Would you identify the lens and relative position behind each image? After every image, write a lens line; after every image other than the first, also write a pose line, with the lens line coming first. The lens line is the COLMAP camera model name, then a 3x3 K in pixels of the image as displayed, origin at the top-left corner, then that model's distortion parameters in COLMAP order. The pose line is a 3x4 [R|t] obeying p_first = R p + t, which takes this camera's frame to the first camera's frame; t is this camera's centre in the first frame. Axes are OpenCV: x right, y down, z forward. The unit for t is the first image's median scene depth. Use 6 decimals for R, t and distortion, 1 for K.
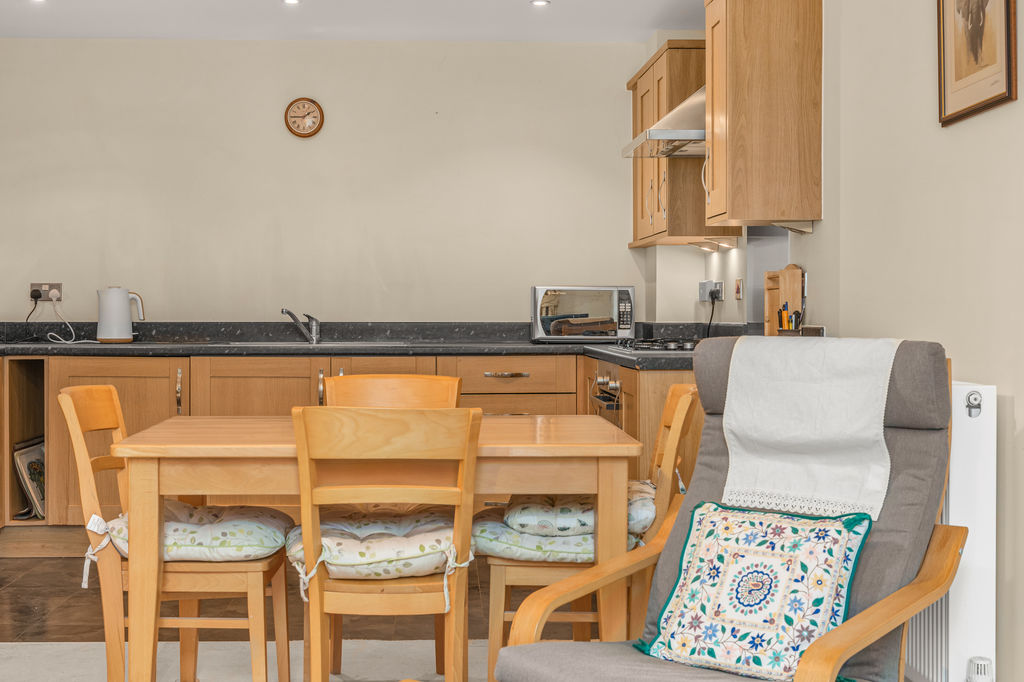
lens RADIAL K [[1262.4, 0, 462.7], [0, 1262.4, 331.3], [0, 0, 1]] dist [-0.000268, 0.000000]
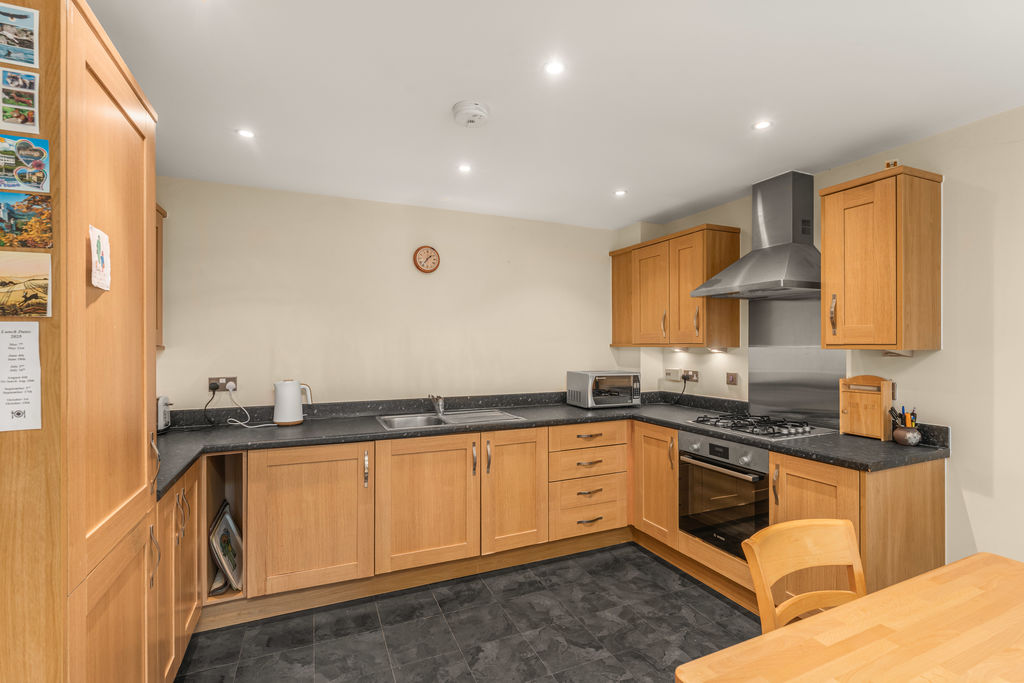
lens RADIAL K [[462.8, 0, 513.4], [0, 462.8, 345.2], [0, 0, 1]] dist [-0.003315, -0.000455]
pose [[0.928832, -0.002741, 0.370492, -0.255773], [0.009583, 0.999816, -0.016628, -0.065575], [-0.370378, 0.018995, 0.928687, 0.512673]]
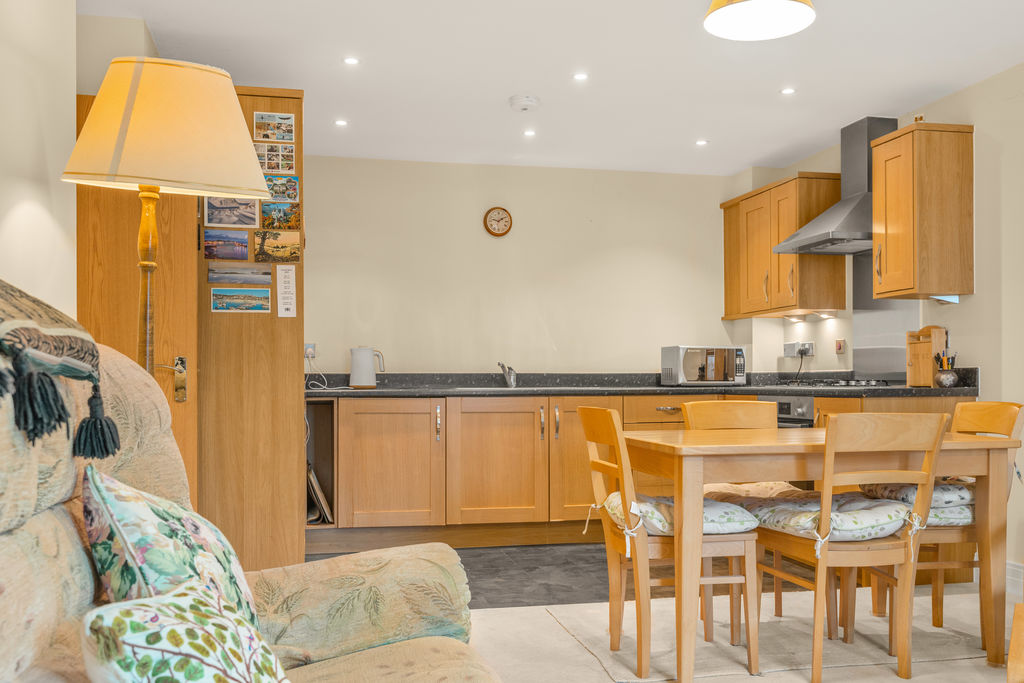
lens RADIAL K [[909.6, 0, 513.2], [0, 909.6, 379.3], [0, 0, 1]] dist [-0.002149, -0.005996]
pose [[0.984073, -0.004736, 0.177701, -0.313011], [0.007895, 0.999823, -0.017078, 0.017738], [-0.177588, 0.018209, 0.983936, 0.046050]]
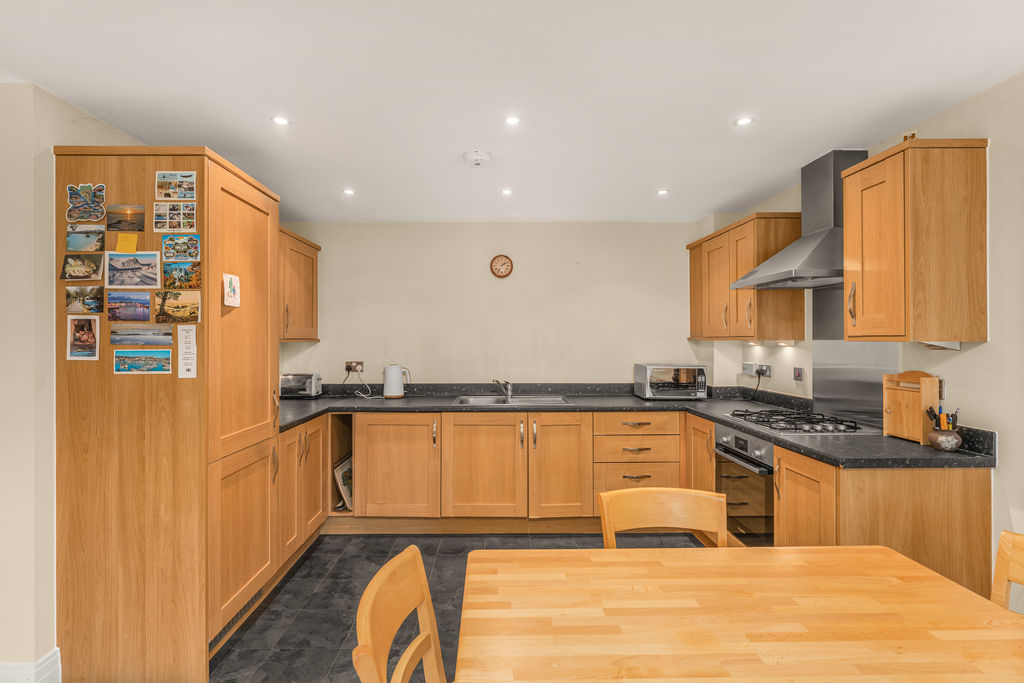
lens RADIAL K [[462.8, 0, 497.6], [0, 462.8, 338.9], [0, 0, 1]] dist [-0.003315, -0.000455]
pose [[0.999648, -0.002735, -0.026384, -0.126400], [0.002147, 0.999749, -0.022287, -0.060355], [0.026439, 0.022222, 0.999403, 0.401057]]
